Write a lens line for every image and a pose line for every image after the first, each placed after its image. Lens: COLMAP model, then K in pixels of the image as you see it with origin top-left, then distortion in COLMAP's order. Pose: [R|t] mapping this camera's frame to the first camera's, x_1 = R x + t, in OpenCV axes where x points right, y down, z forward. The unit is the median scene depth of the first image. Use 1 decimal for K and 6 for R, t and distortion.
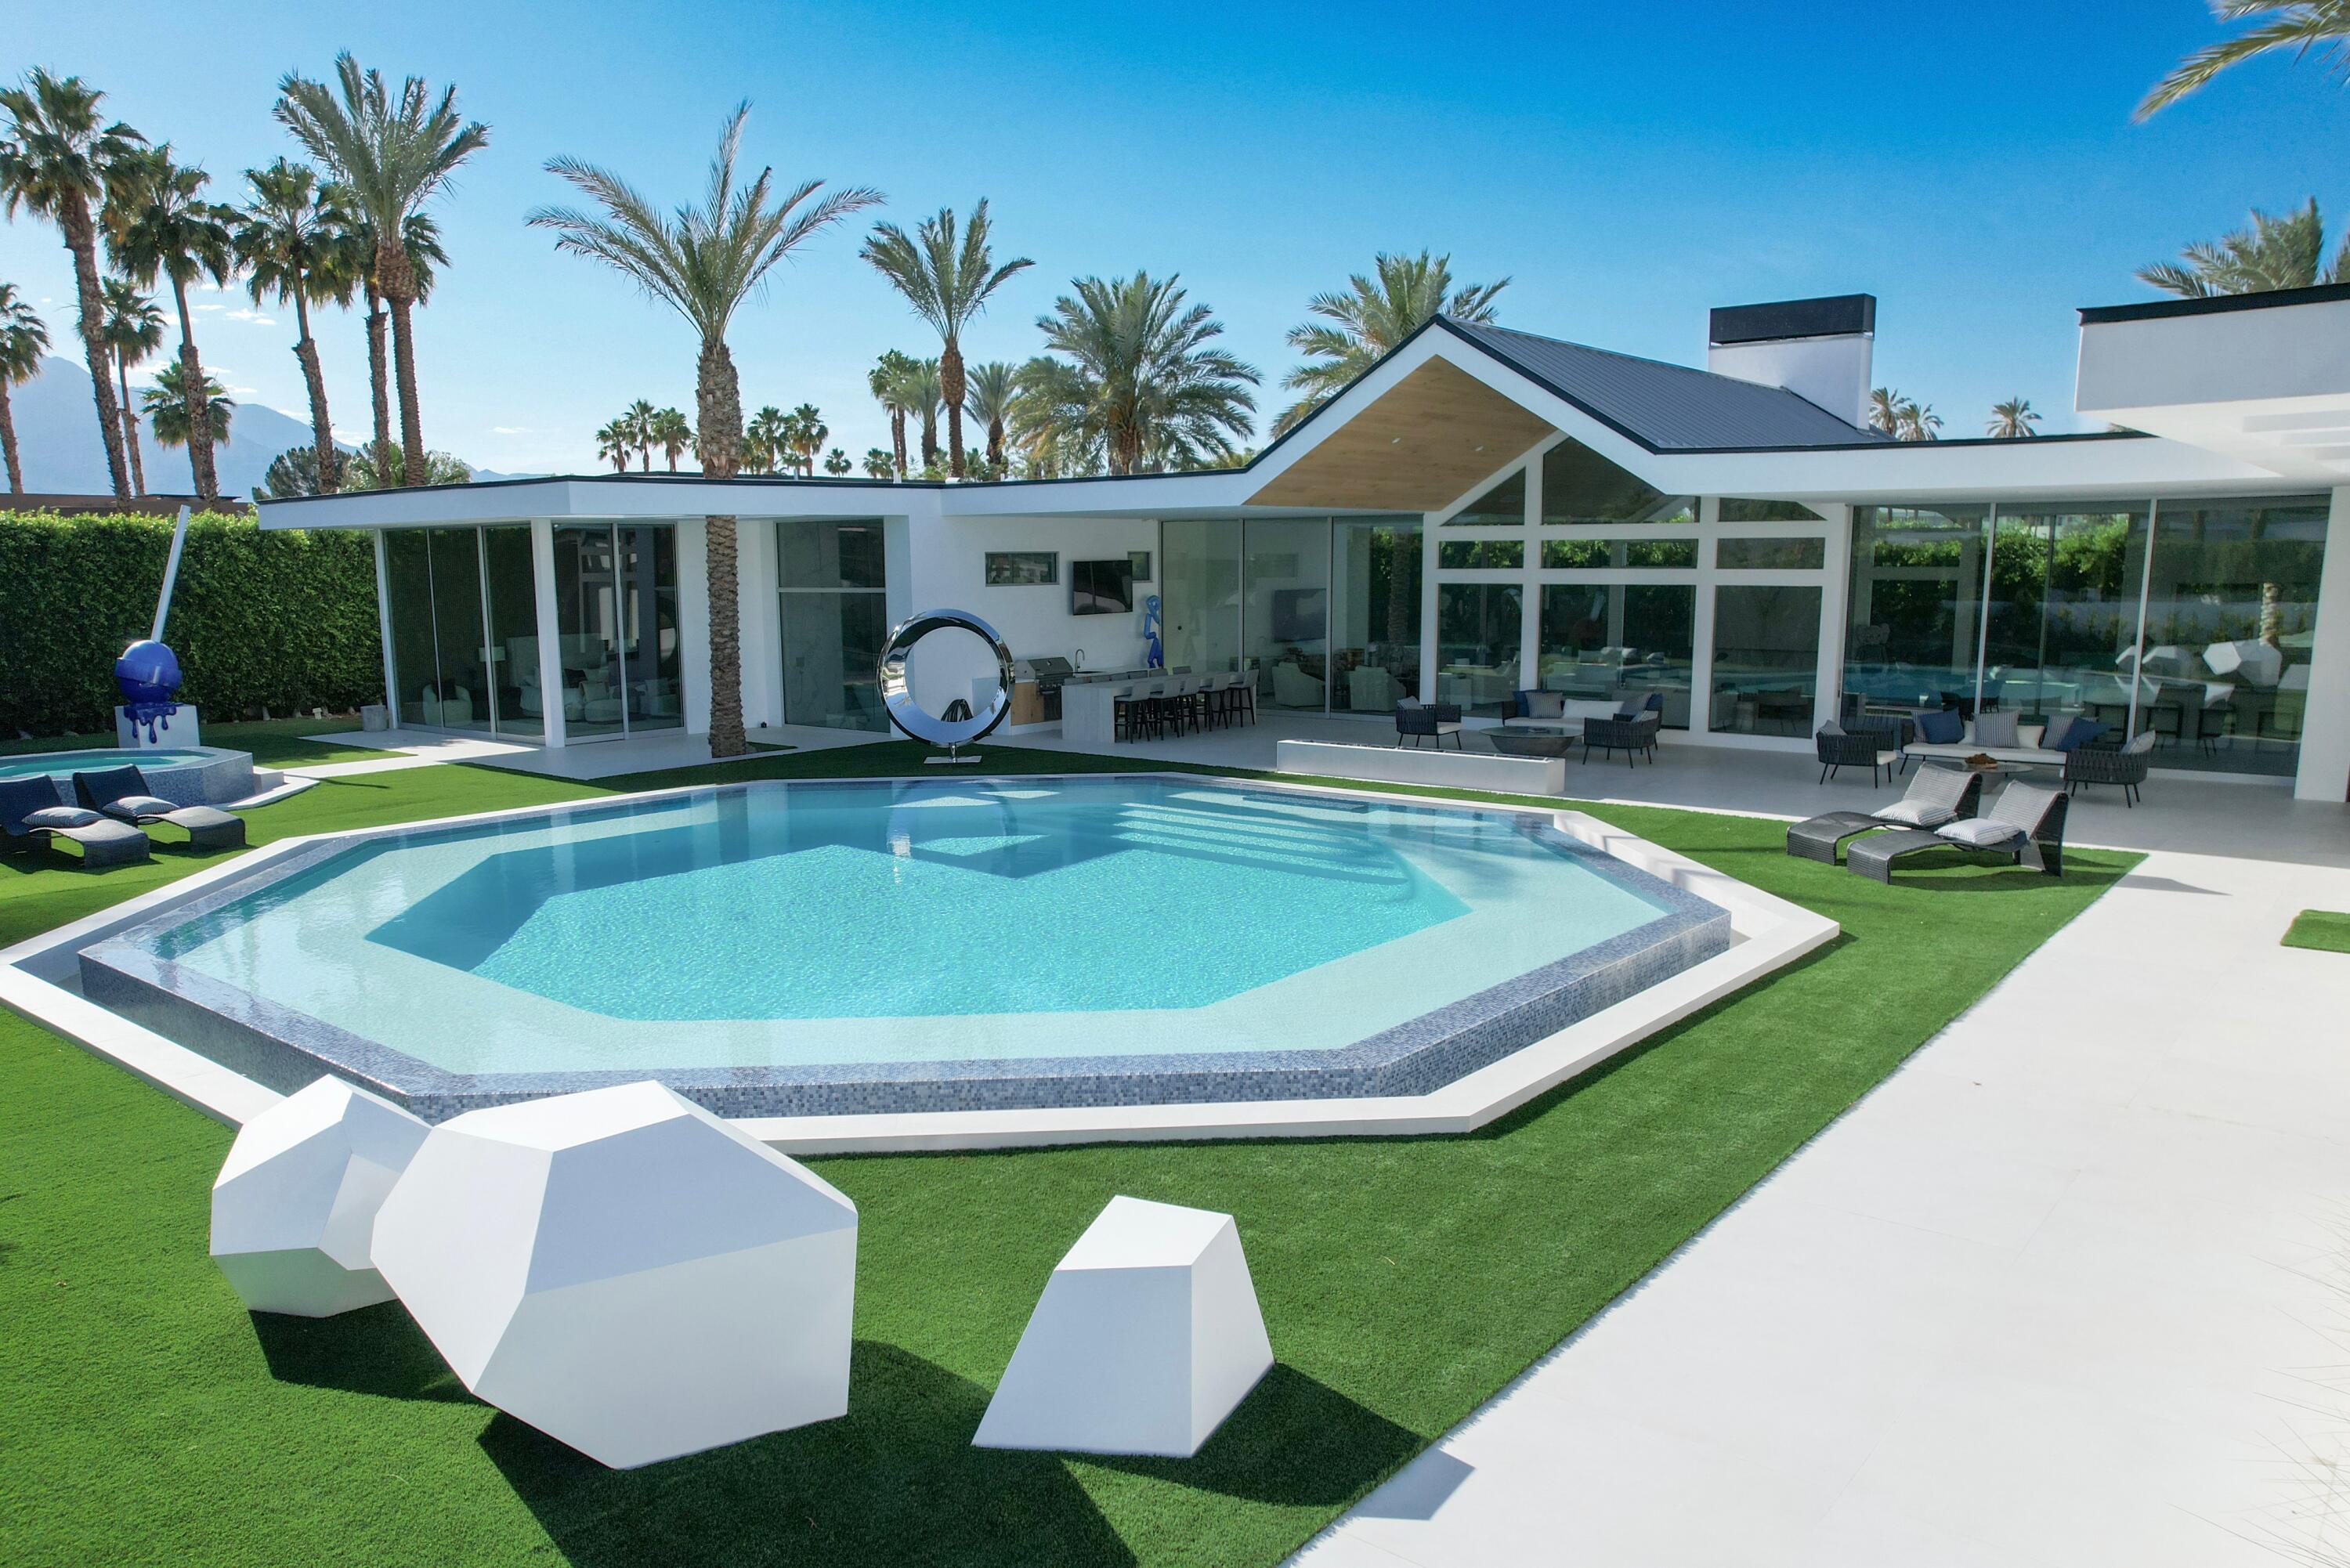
lens RADIAL K [[1658.2, 0, 1127.5], [0, 1658.2, 849.0], [0, 0, 1]] dist [-0.059853, 0.000230]
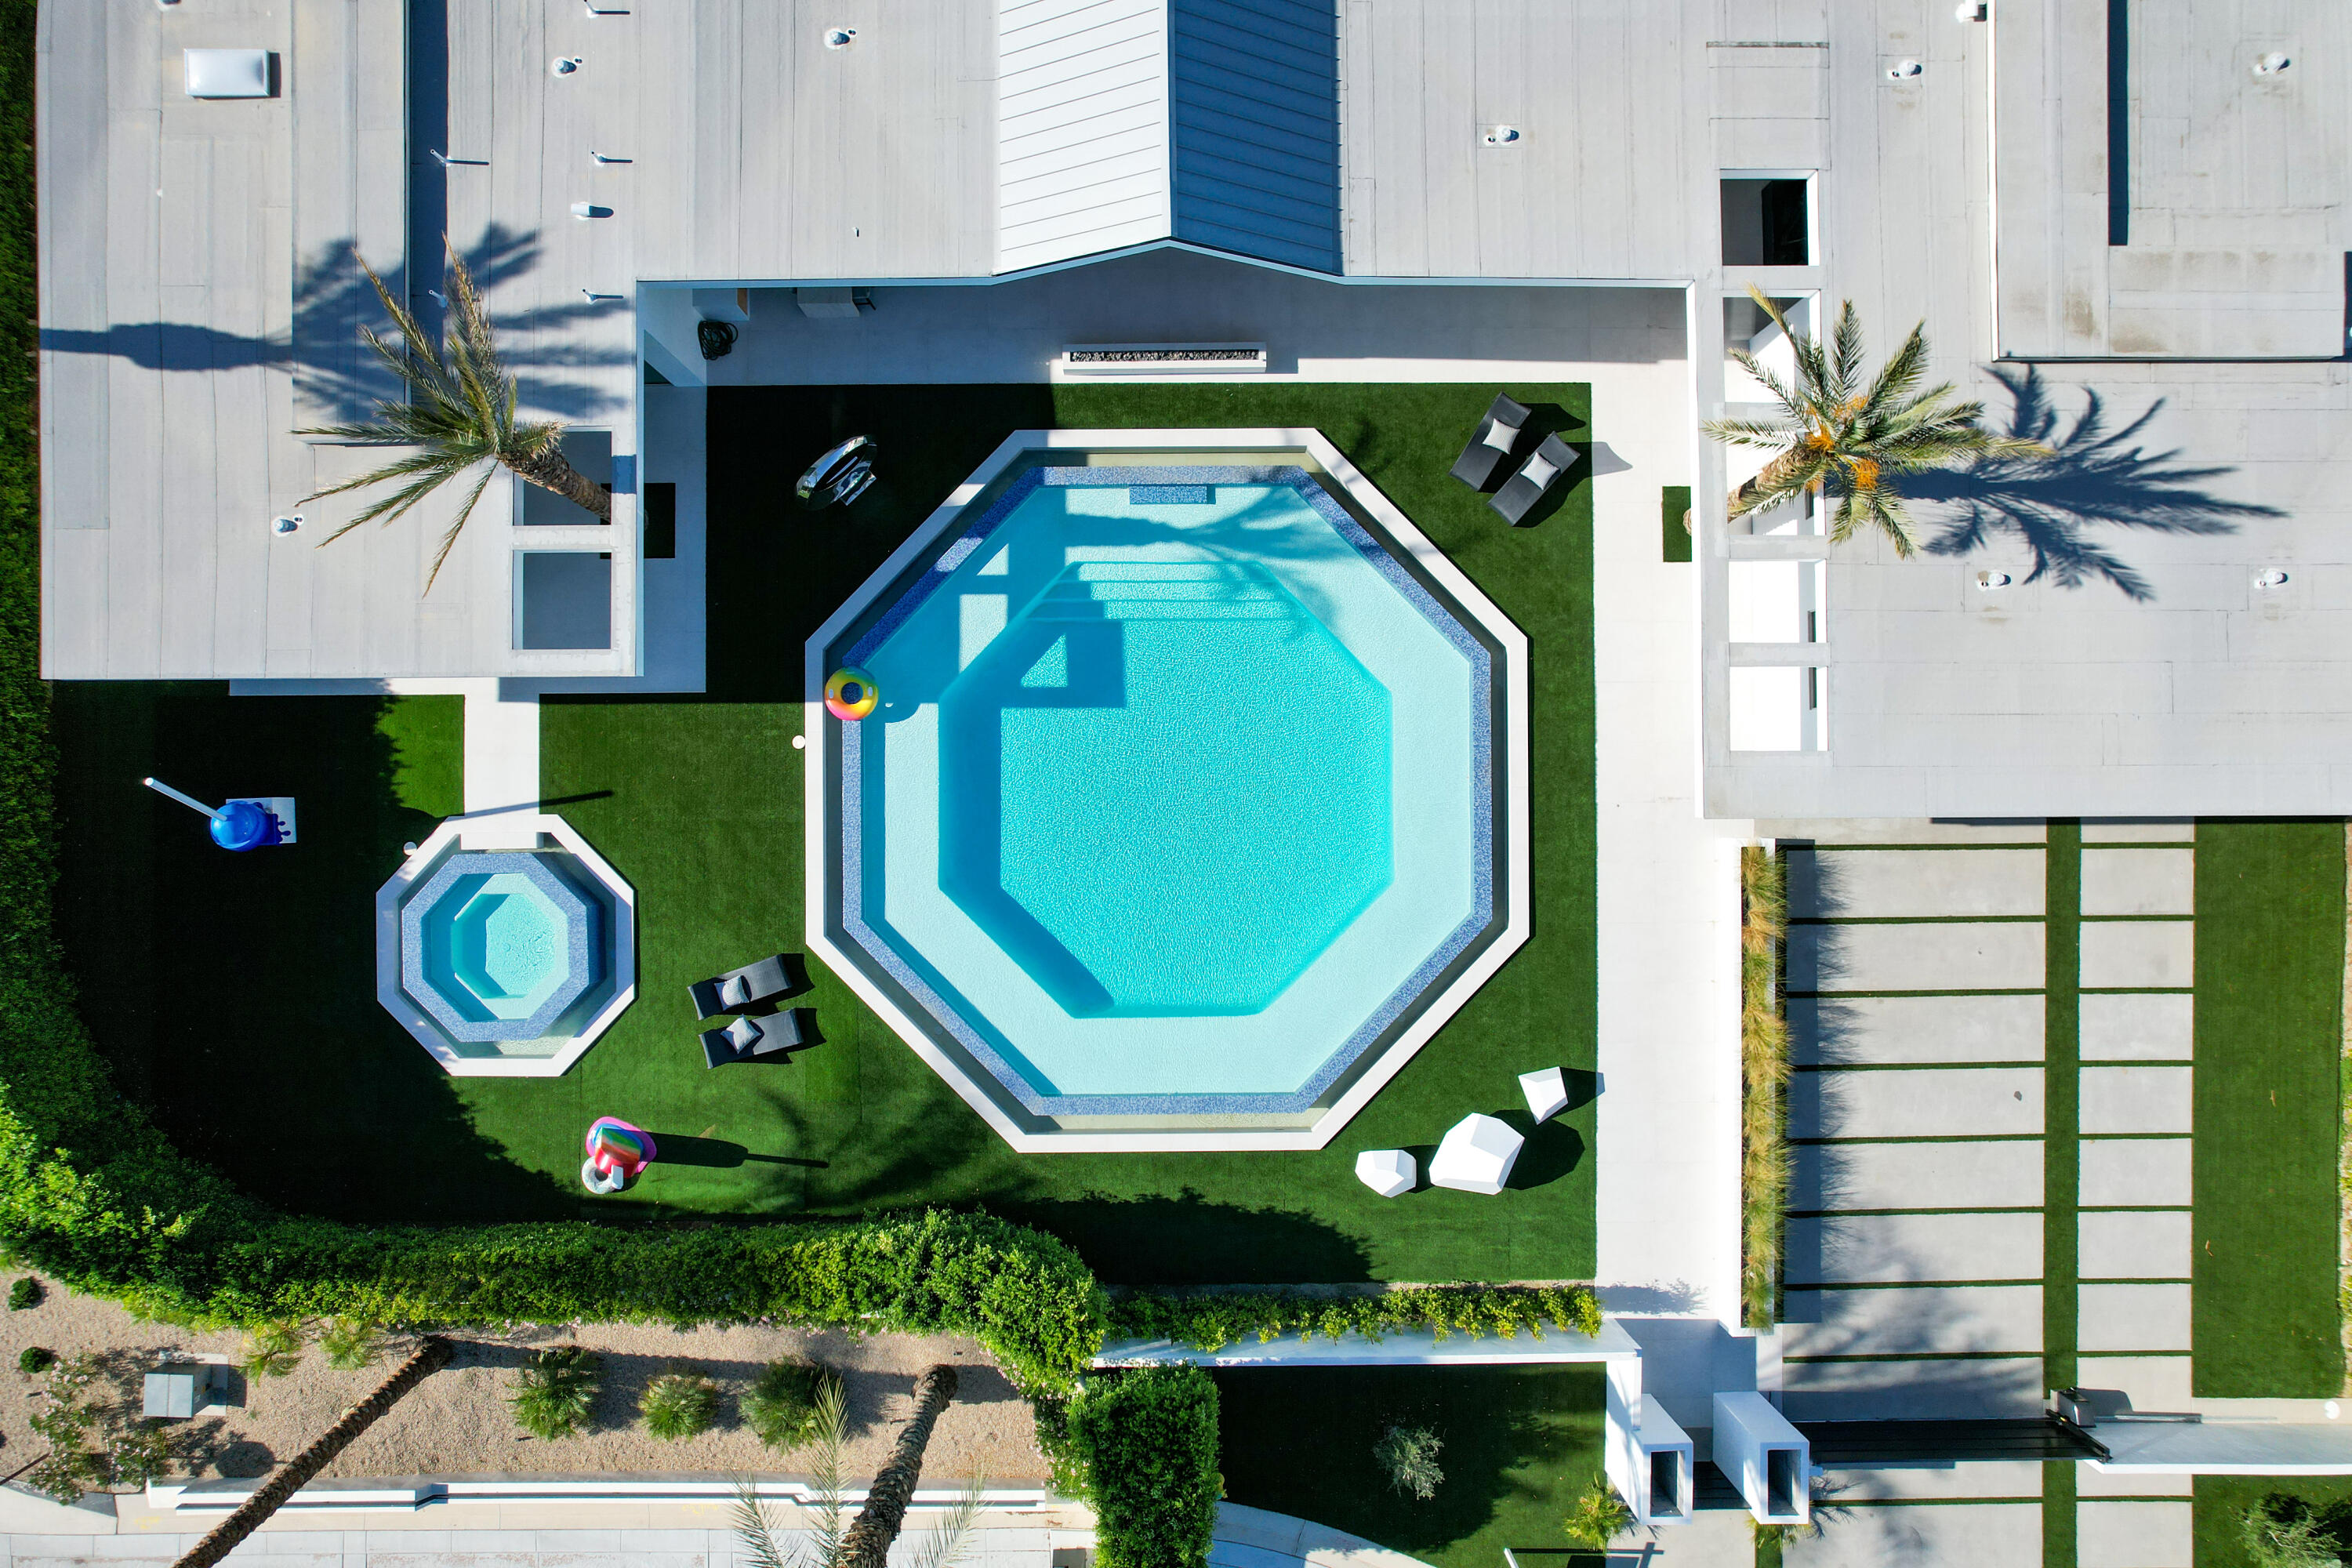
lens RADIAL K [[1475.6, 0, 1176.0], [0, 1475.6, 784.0], [0, 0, 1]] dist [-0.081855, -0.000788]
pose [[0.758013, -0.651954, 0.019286, -0.084851], [0.108102, 0.154738, 0.982024, -1.128481], [-0.643218, -0.742302, 0.187771, 0.392791]]
